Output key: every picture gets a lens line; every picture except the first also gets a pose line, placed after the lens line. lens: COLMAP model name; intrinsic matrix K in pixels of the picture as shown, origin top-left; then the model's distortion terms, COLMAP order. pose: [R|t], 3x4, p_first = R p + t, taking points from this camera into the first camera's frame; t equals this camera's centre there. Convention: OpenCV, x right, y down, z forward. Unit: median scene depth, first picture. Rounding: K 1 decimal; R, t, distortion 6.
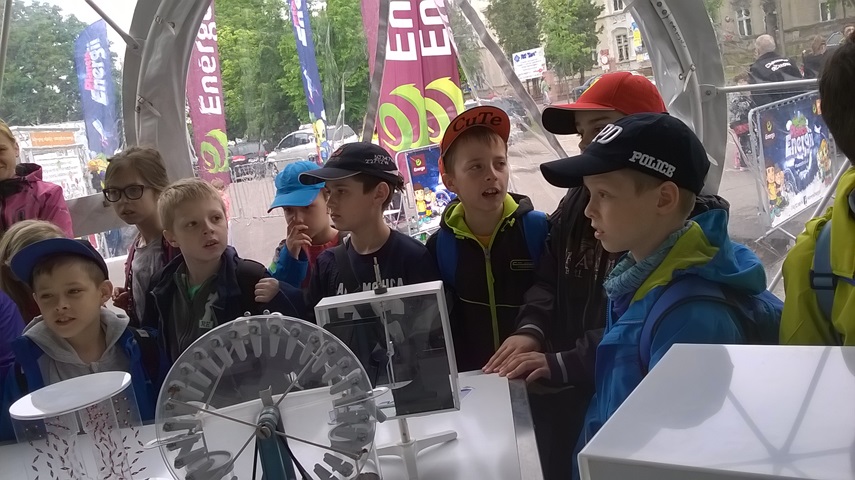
lens RADIAL K [[768.5, 0, 426.6], [0, 768.5, 216.0], [0, 0, 1]] dist [0.003990, -0.155366]
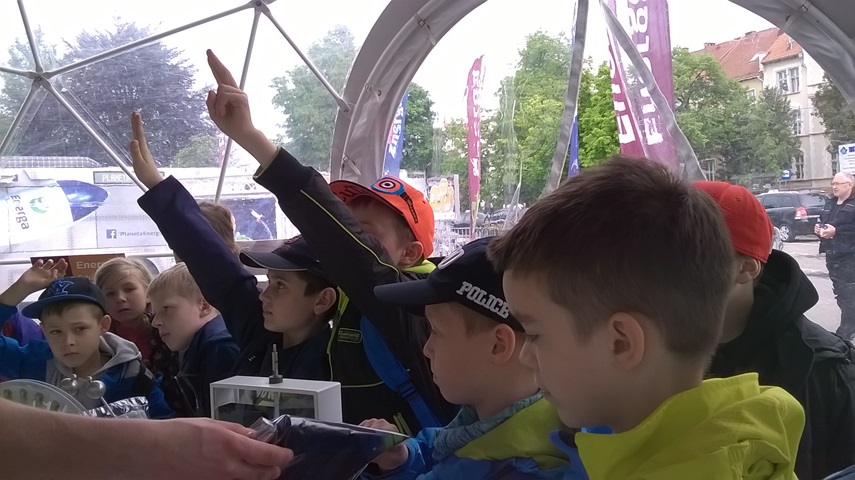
lens RADIAL K [[741.0, 0, 430.0], [0, 741.0, 247.2], [0, 0, 1]] dist [0.047360, -0.161287]
pose [[0.911261, 0.138919, -0.387691, 0.165891], [-0.155608, 0.987748, -0.011819, -0.031790], [0.381300, 0.071098, 0.921714, 0.073721]]
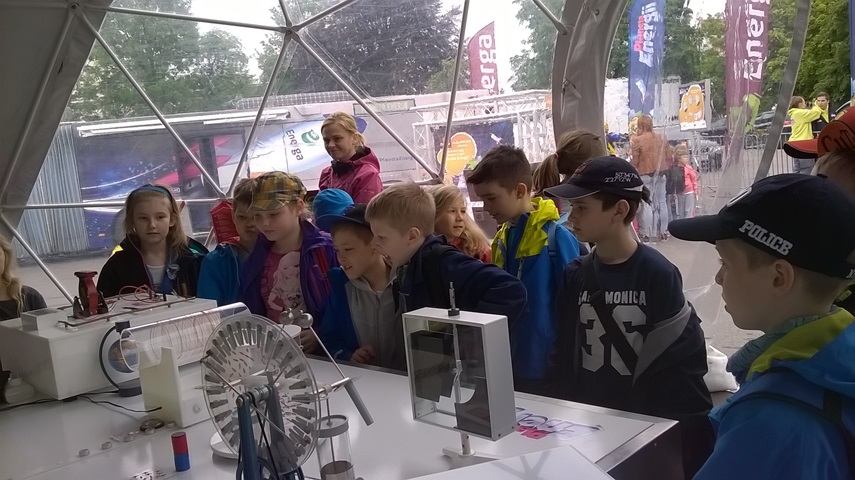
lens RADIAL K [[742.2, 0, 444.7], [0, 742.2, 242.2], [0, 0, 1]] dist [0.048183, -0.143254]
pose [[0.749092, 0.170422, -0.640169, 0.219288], [-0.105073, 0.984676, 0.139183, -0.055342], [0.654080, -0.036996, 0.755520, 0.066746]]
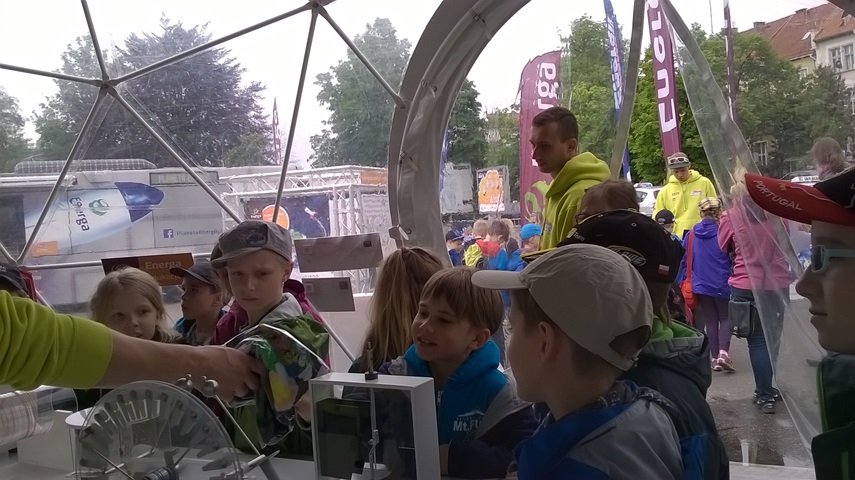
lens RADIAL K [[743.4, 0, 430.2], [0, 743.4, 244.7], [0, 0, 1]] dist [0.047860, -0.164920]
pose [[0.889548, 0.120898, -0.440554, 0.151961], [-0.132357, 0.991191, 0.004757, -0.032408], [0.437248, 0.054078, 0.897714, 0.054798]]
